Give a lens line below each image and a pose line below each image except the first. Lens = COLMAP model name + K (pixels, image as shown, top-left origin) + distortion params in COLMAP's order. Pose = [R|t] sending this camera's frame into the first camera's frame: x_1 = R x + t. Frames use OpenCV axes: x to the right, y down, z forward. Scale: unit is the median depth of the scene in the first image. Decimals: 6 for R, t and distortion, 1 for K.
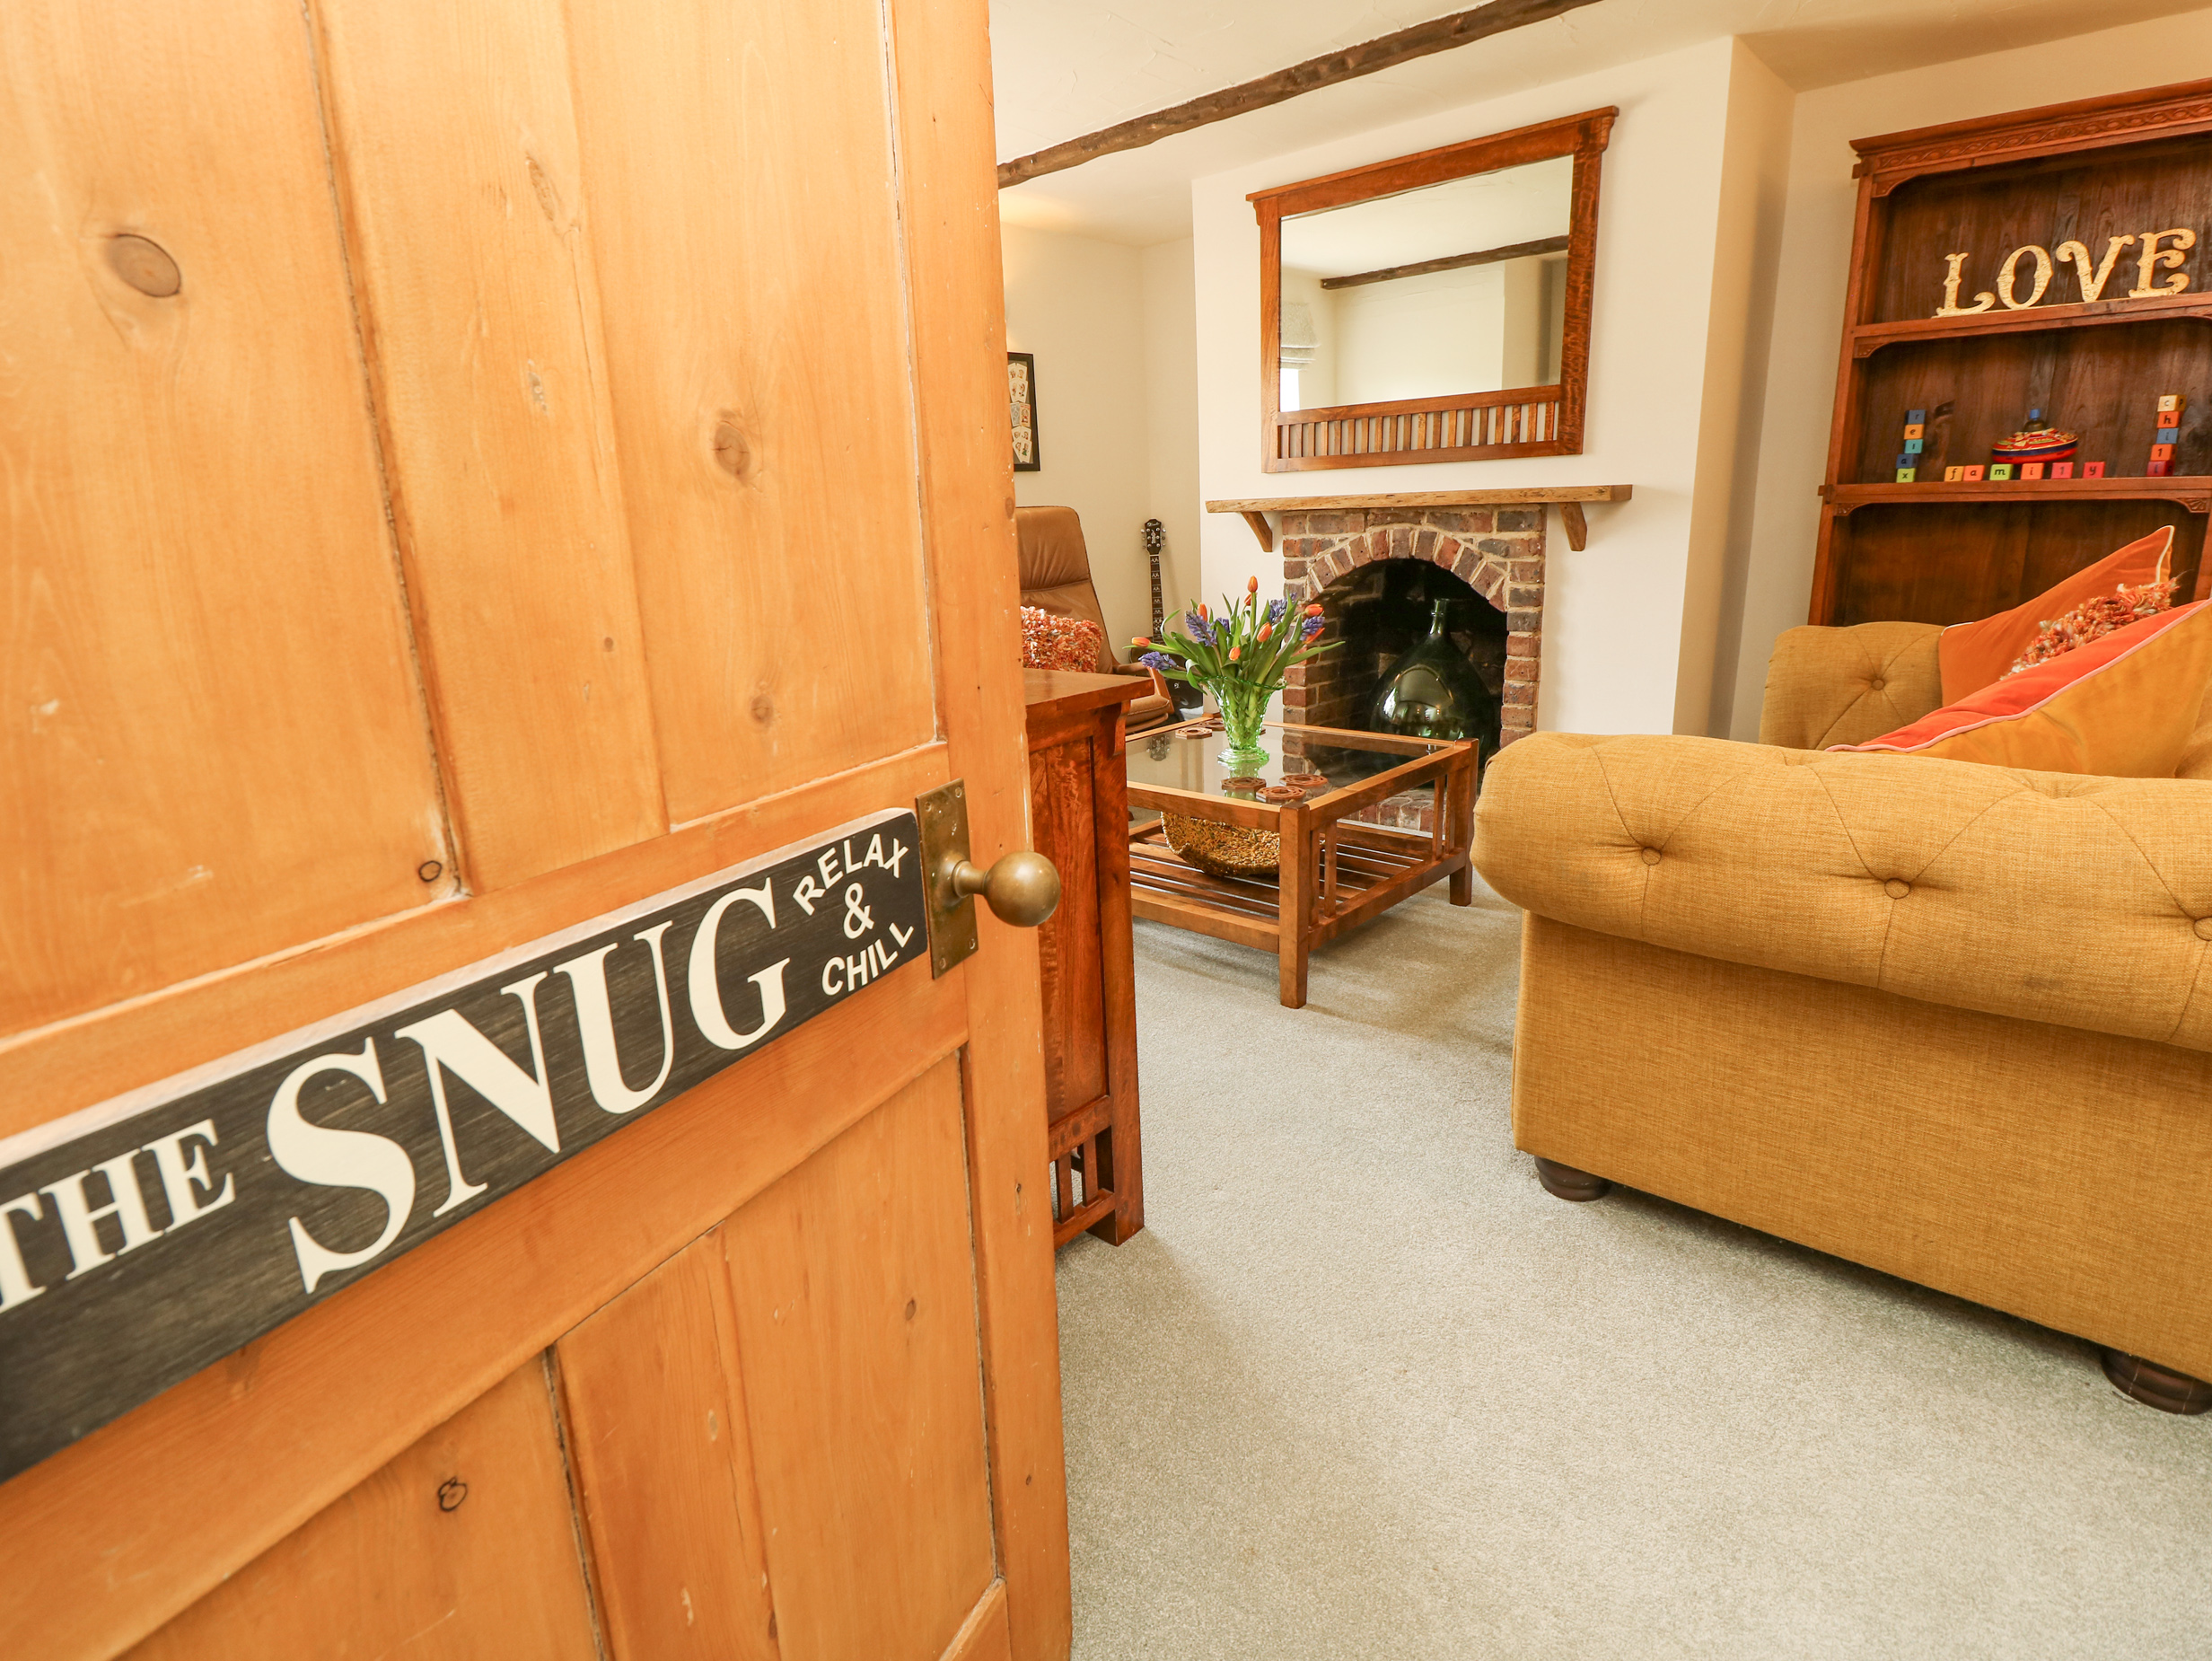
lens RADIAL K [[1153.8, 0, 1097.1], [0, 1153.8, 821.7], [0, 0, 1]] dist [-0.001101, -0.011281]
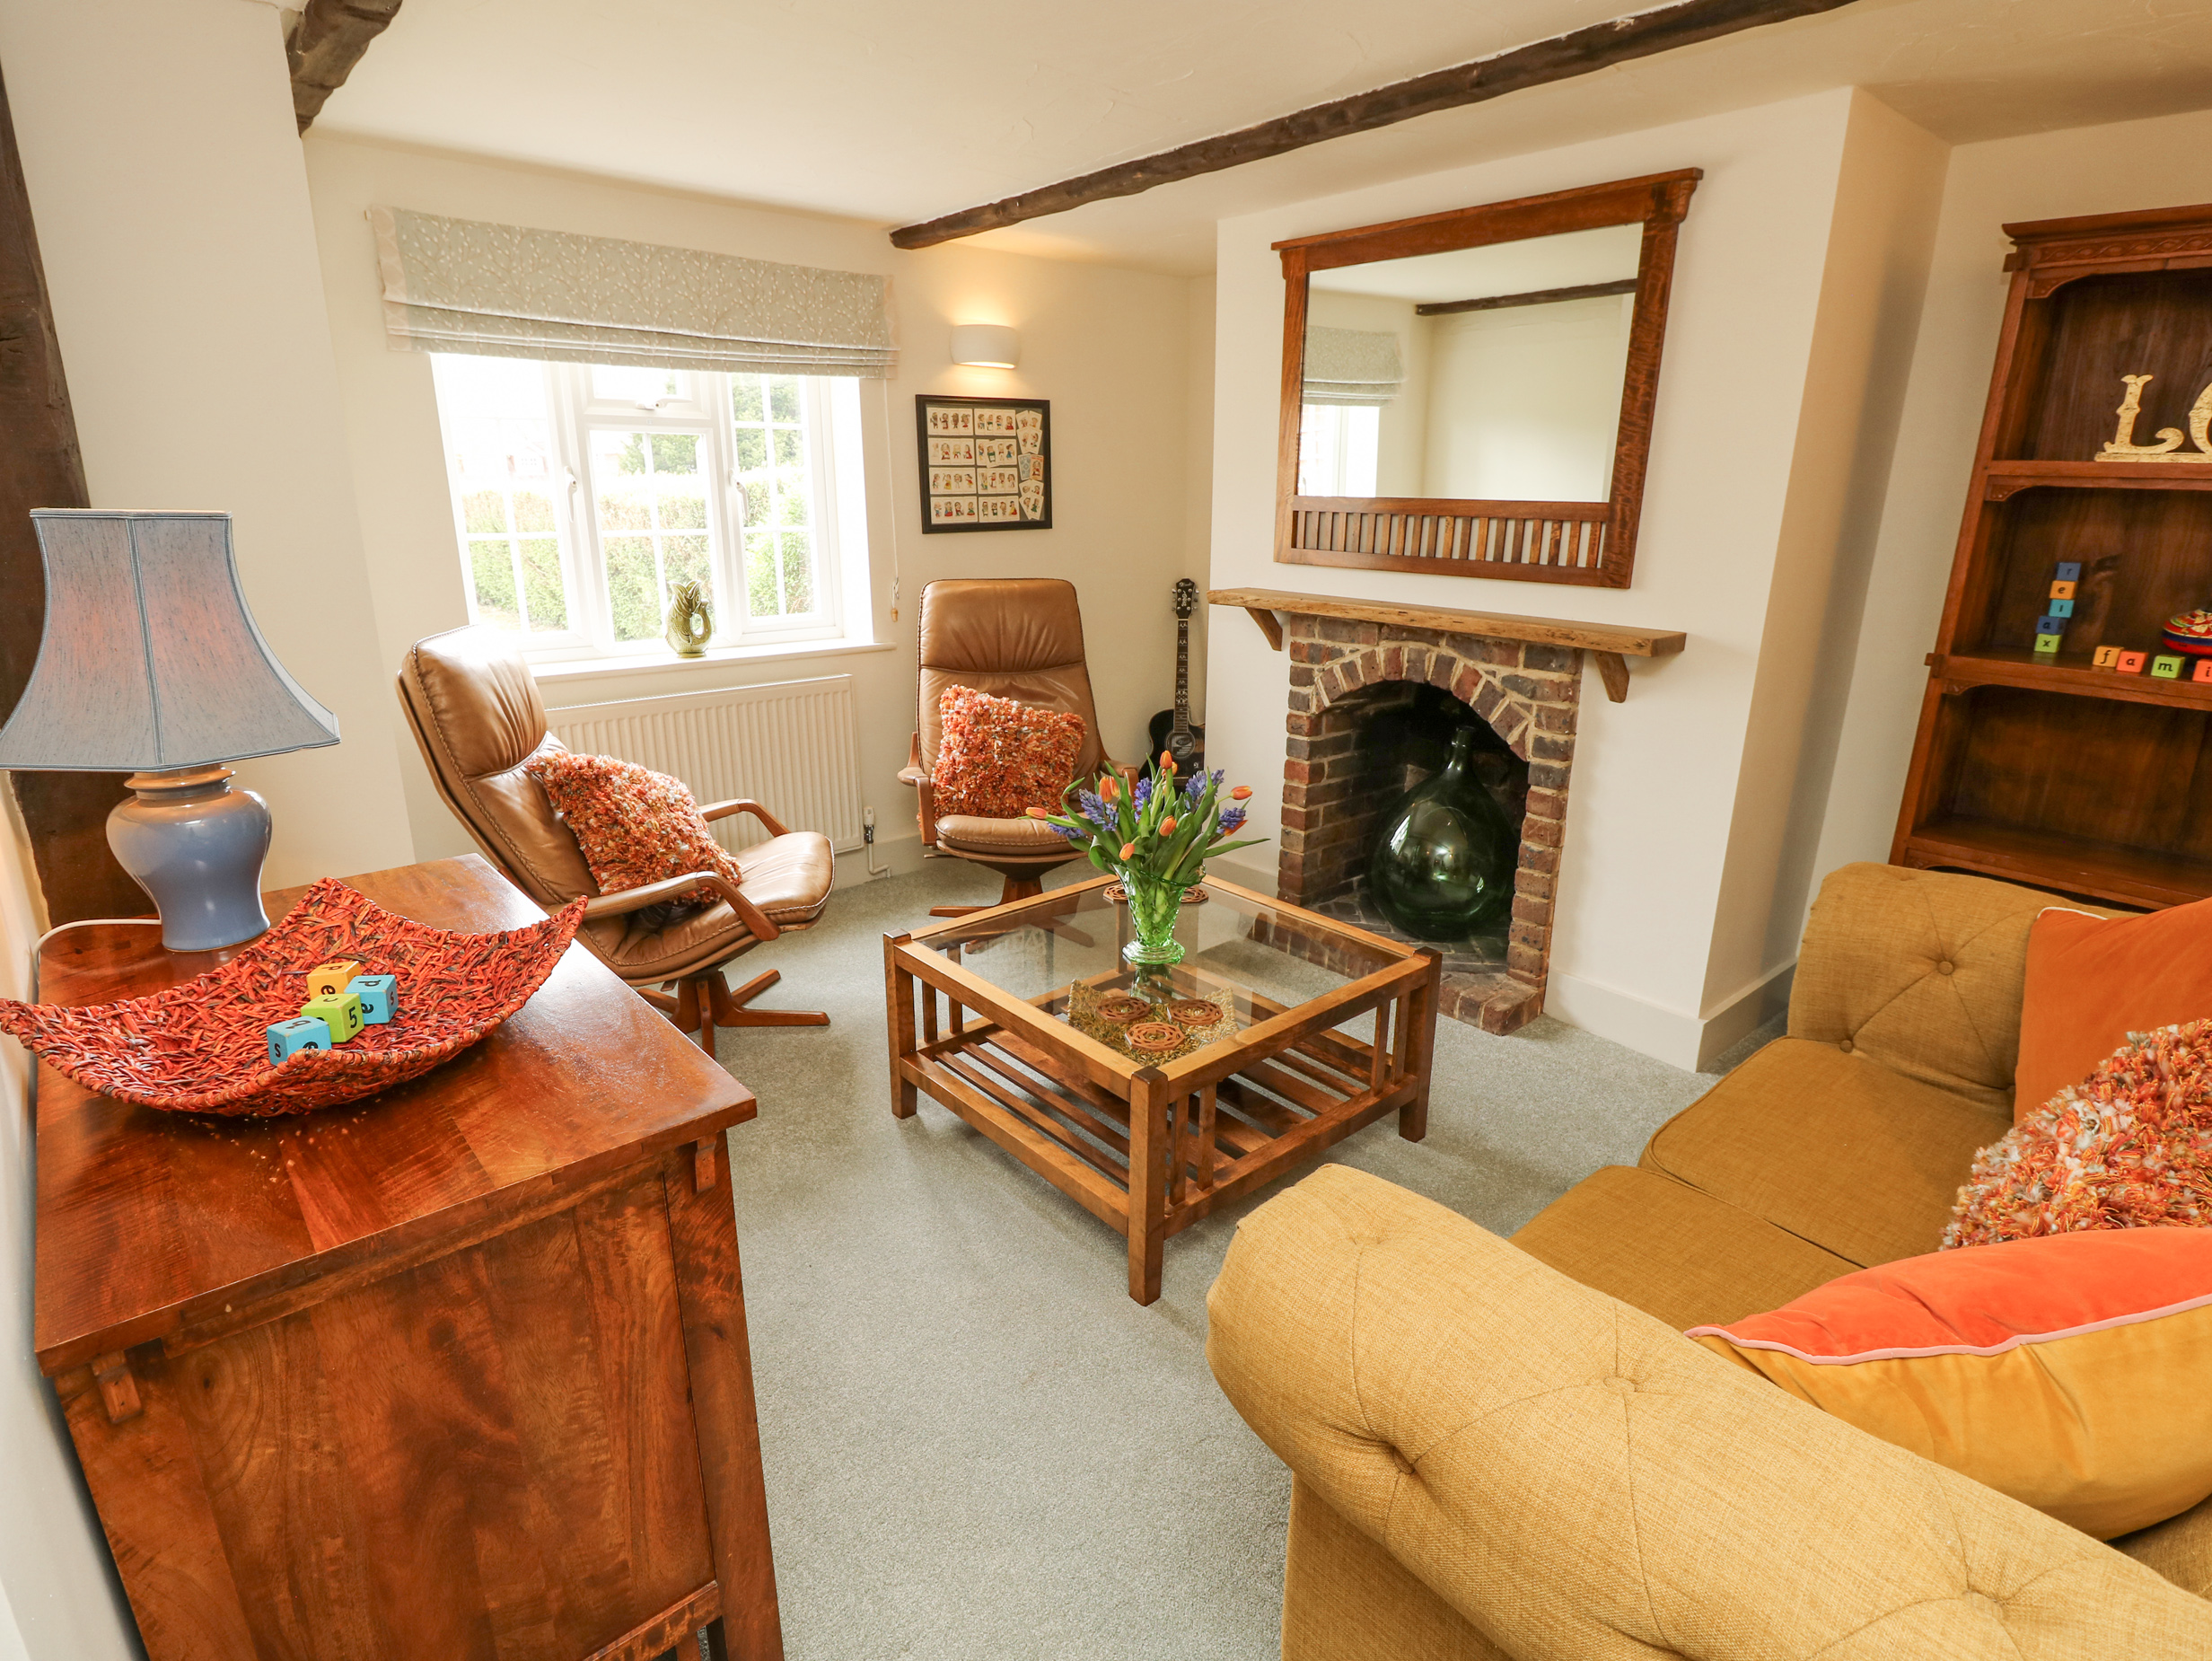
lens RADIAL K [[1150.0, 0, 1105.0], [0, 1150.0, 821.8], [0, 0, 1]] dist [-0.000900, -0.012553]
pose [[0.990873, 0.078731, -0.109415, 0.149859], [-0.074981, 0.996461, 0.037978, -0.153155], [0.112018, -0.029427, 0.993270, 0.136100]]
